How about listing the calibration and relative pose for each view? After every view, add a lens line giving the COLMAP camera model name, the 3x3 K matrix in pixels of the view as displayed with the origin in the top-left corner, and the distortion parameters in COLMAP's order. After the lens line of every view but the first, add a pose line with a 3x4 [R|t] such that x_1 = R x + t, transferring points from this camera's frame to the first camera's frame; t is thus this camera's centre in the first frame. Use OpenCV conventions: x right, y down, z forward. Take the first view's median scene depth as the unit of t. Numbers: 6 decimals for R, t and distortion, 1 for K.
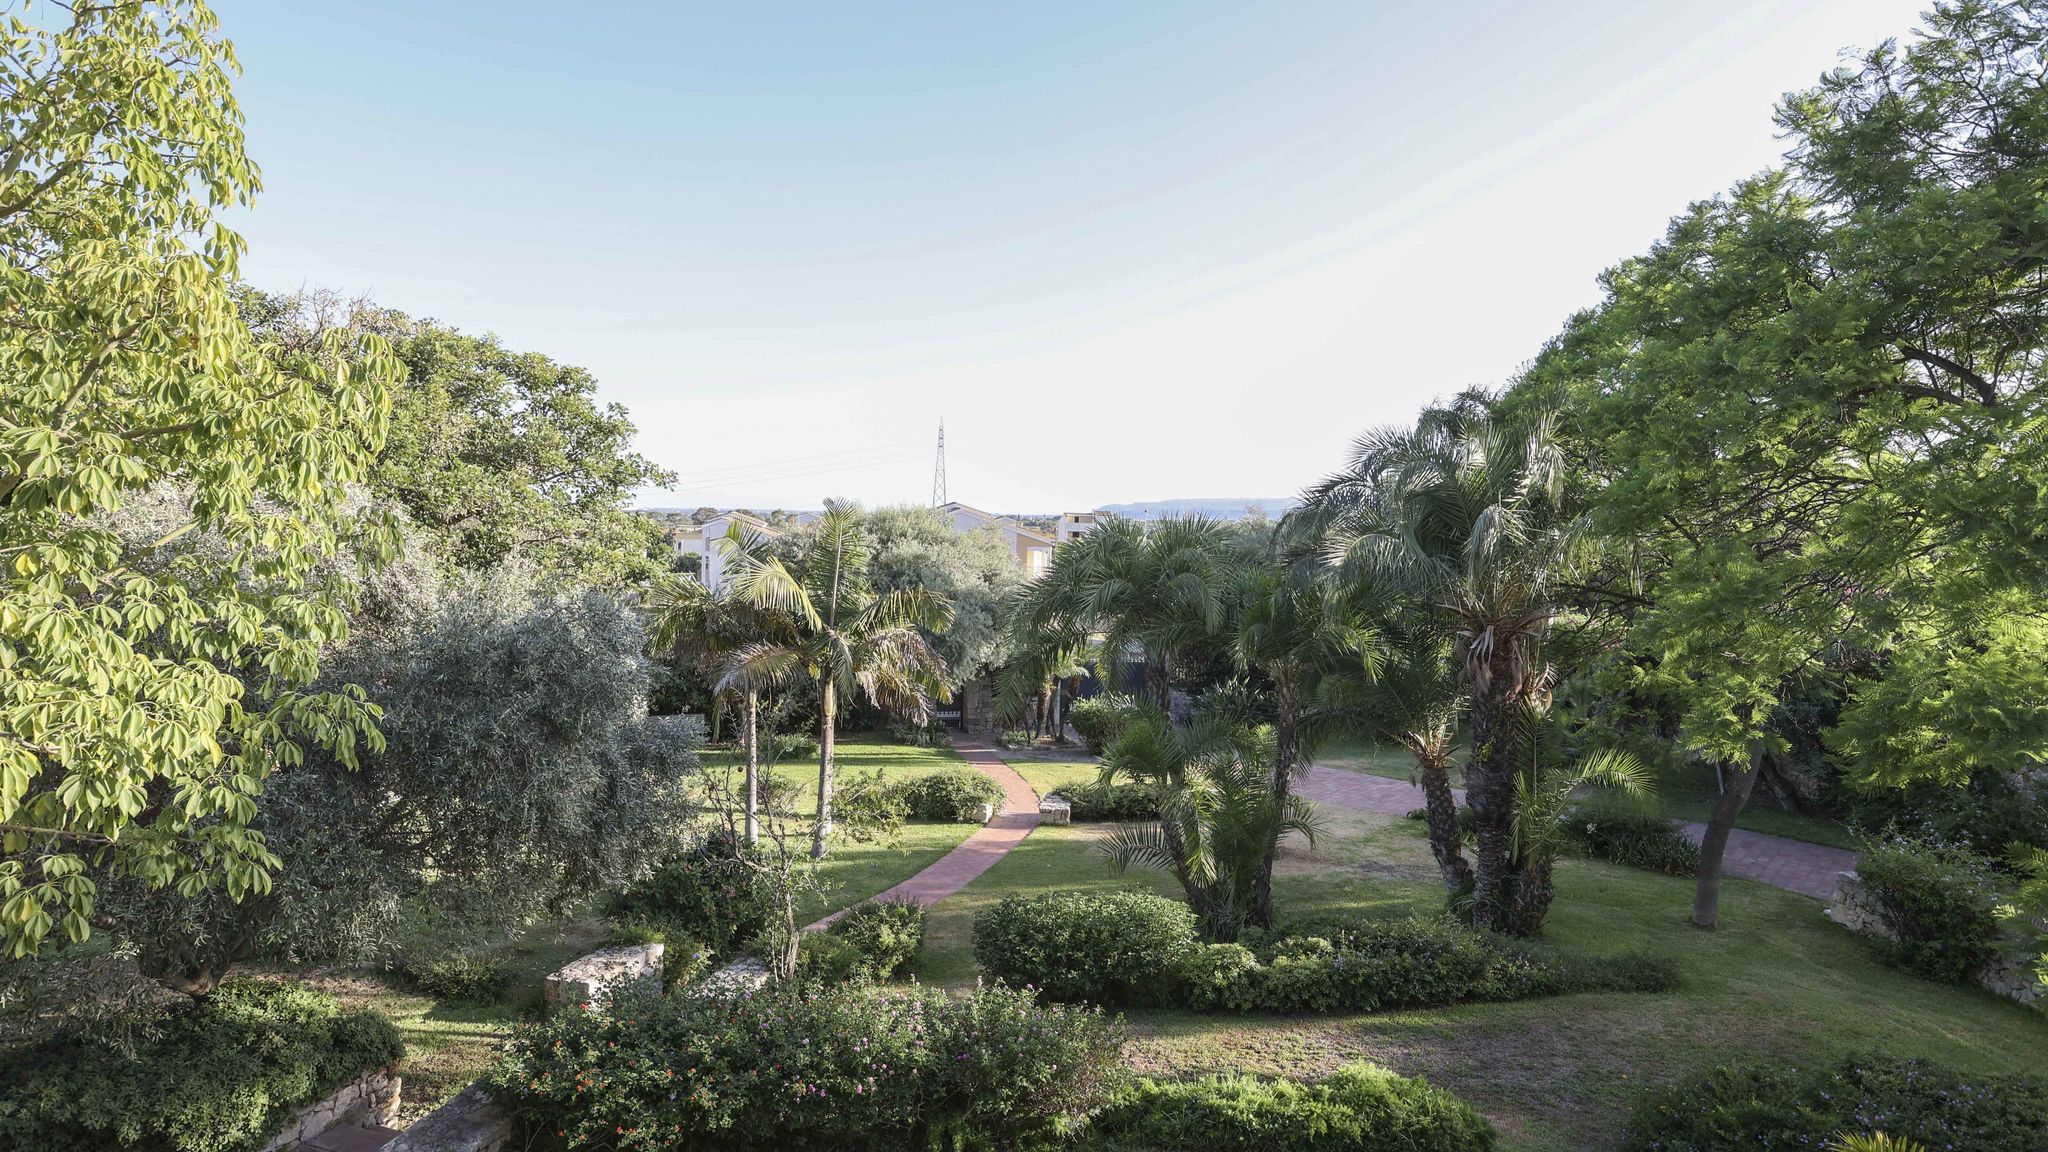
lens RADIAL K [[1074.2, 0, 1024.0], [0, 1074.2, 576.0], [0, 0, 1]] dist [-0.040032, -0.000057]
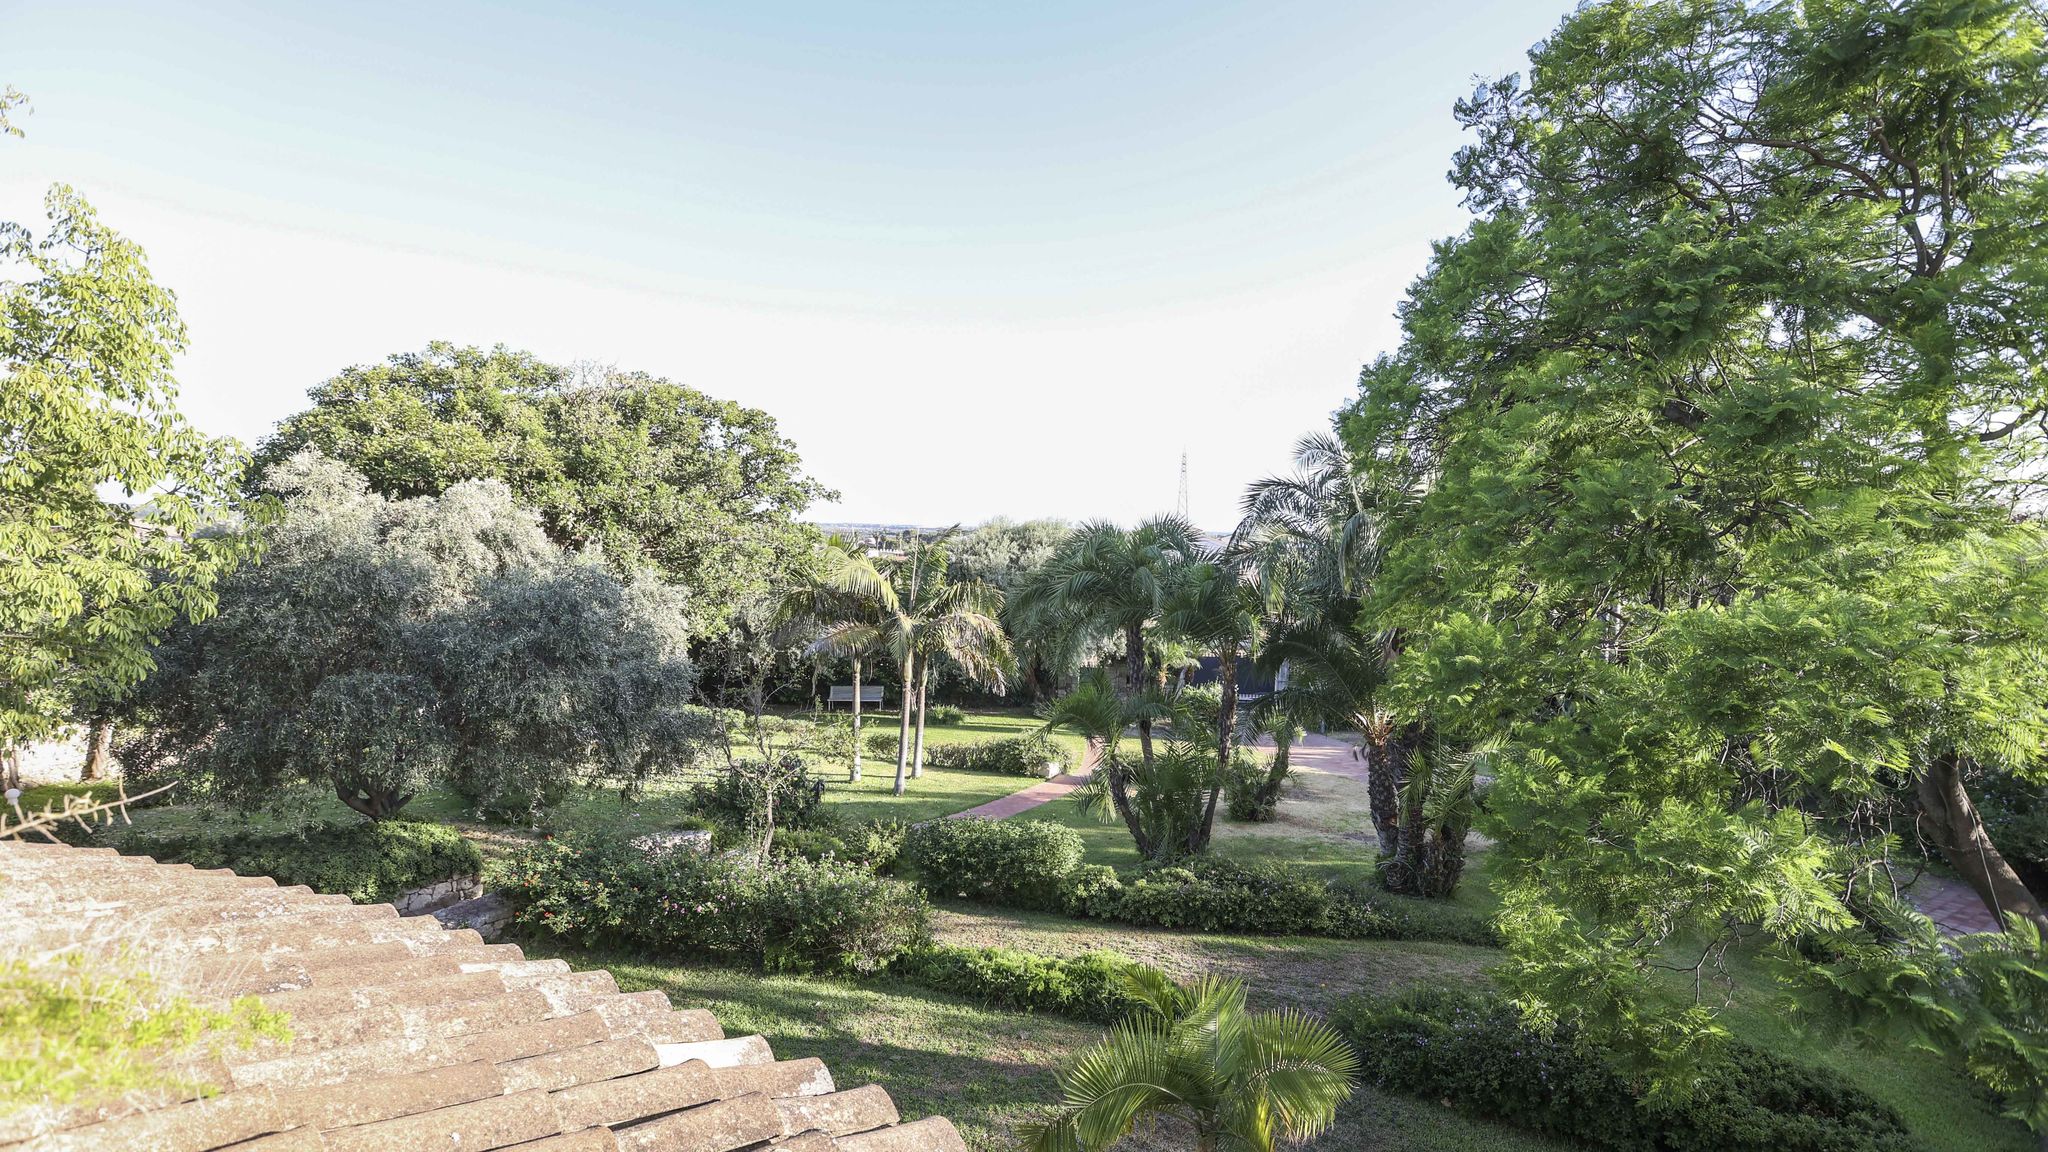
lens RADIAL K [[954.0, 0, 1024.0], [0, 954.0, 576.0], [0, 0, 1]] dist [-0.058579, 0.000492]
pose [[0.966981, 0.013347, -0.254498, 0.240321], [-0.016211, 0.999827, -0.009159, 0.015567], [0.254331, 0.012982, 0.967030, -0.049496]]
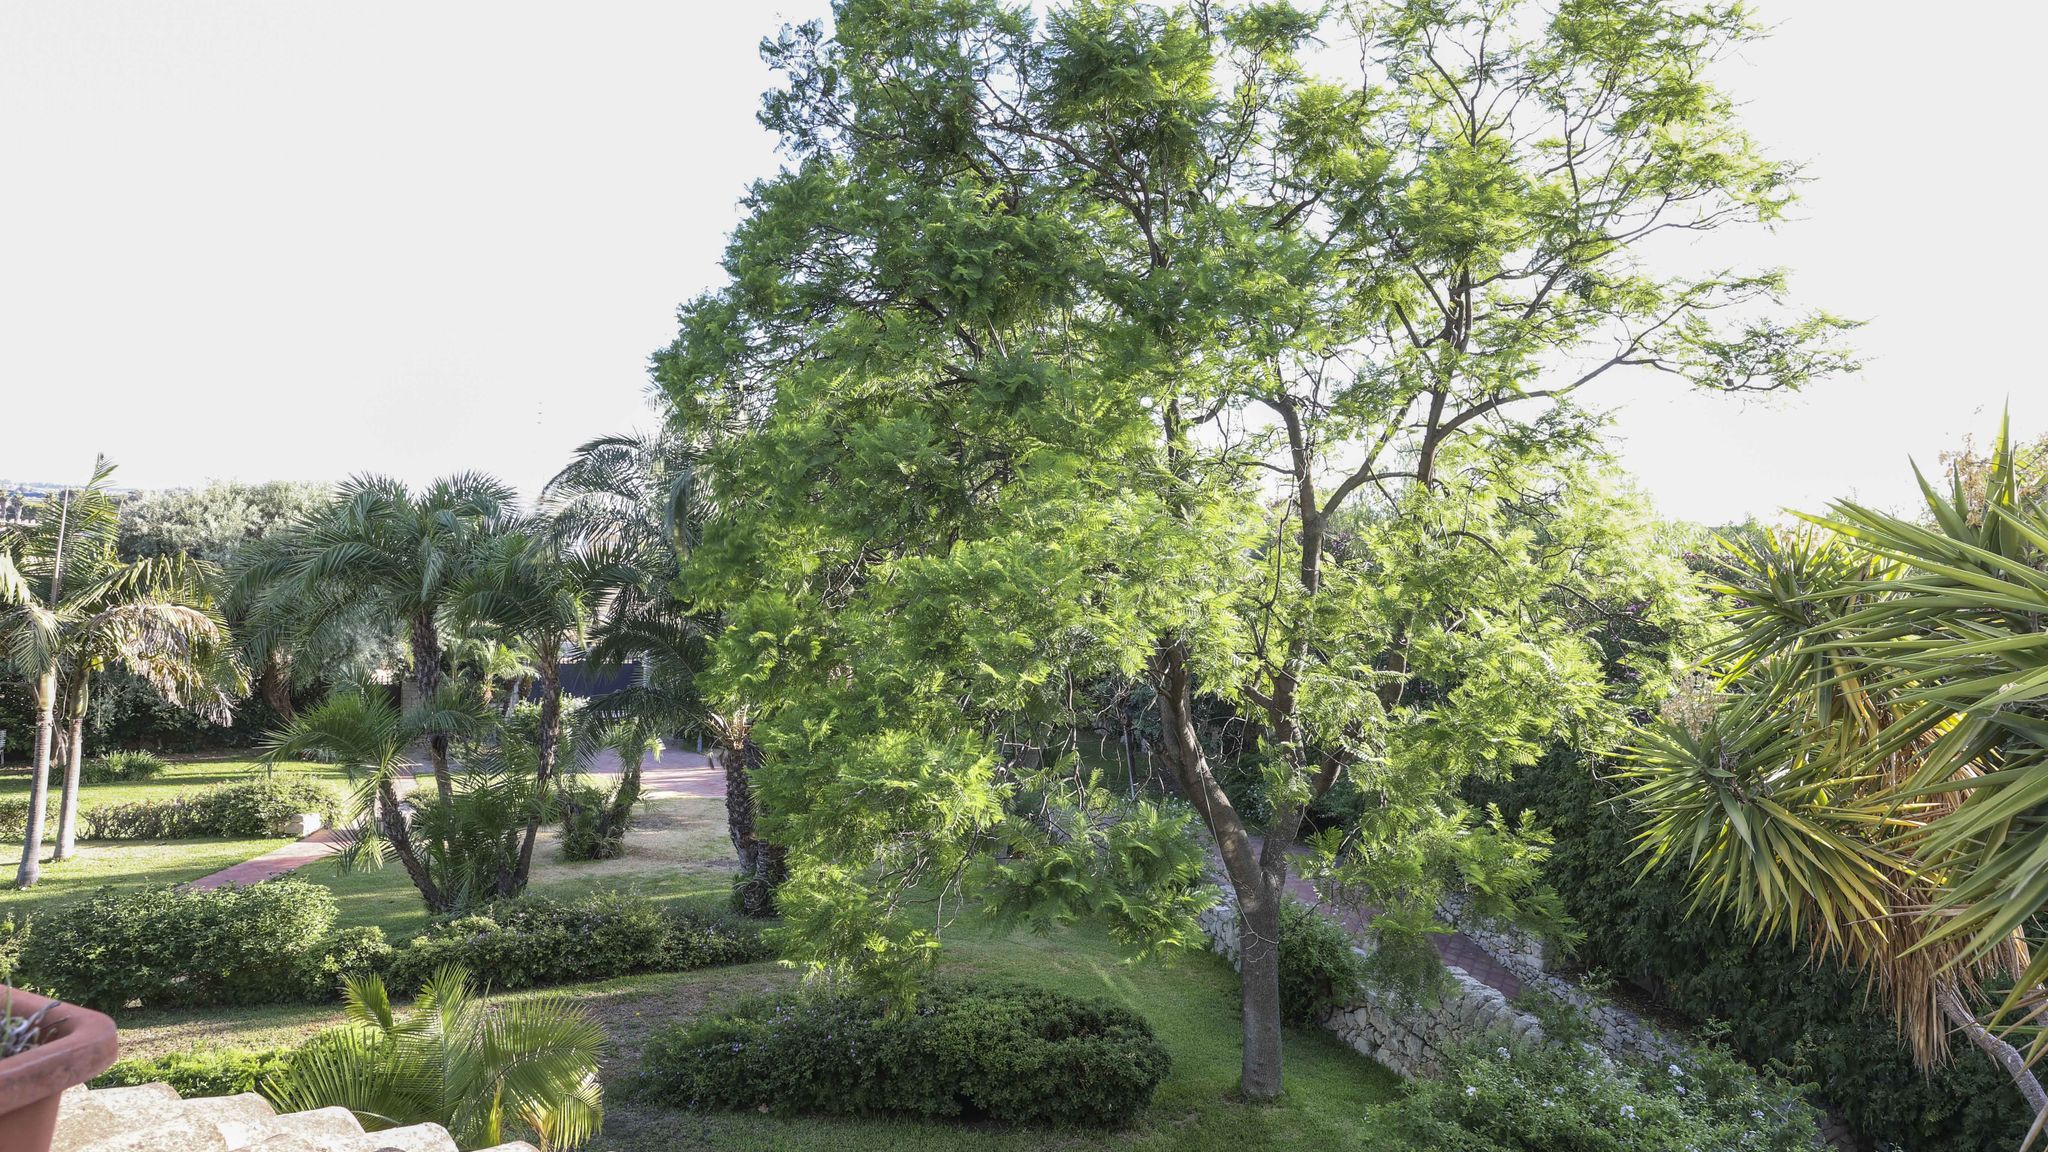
lens RADIAL K [[1208.4, 0, 1062.5], [0, 1208.4, 564.2], [0, 0, 1]] dist [-0.060296, 0.042847]
pose [[0.949154, 0.019764, 0.314191, 0.278636], [-0.014072, 0.999693, -0.020375, 0.027154], [-0.314498, 0.014918, 0.949141, -0.109135]]
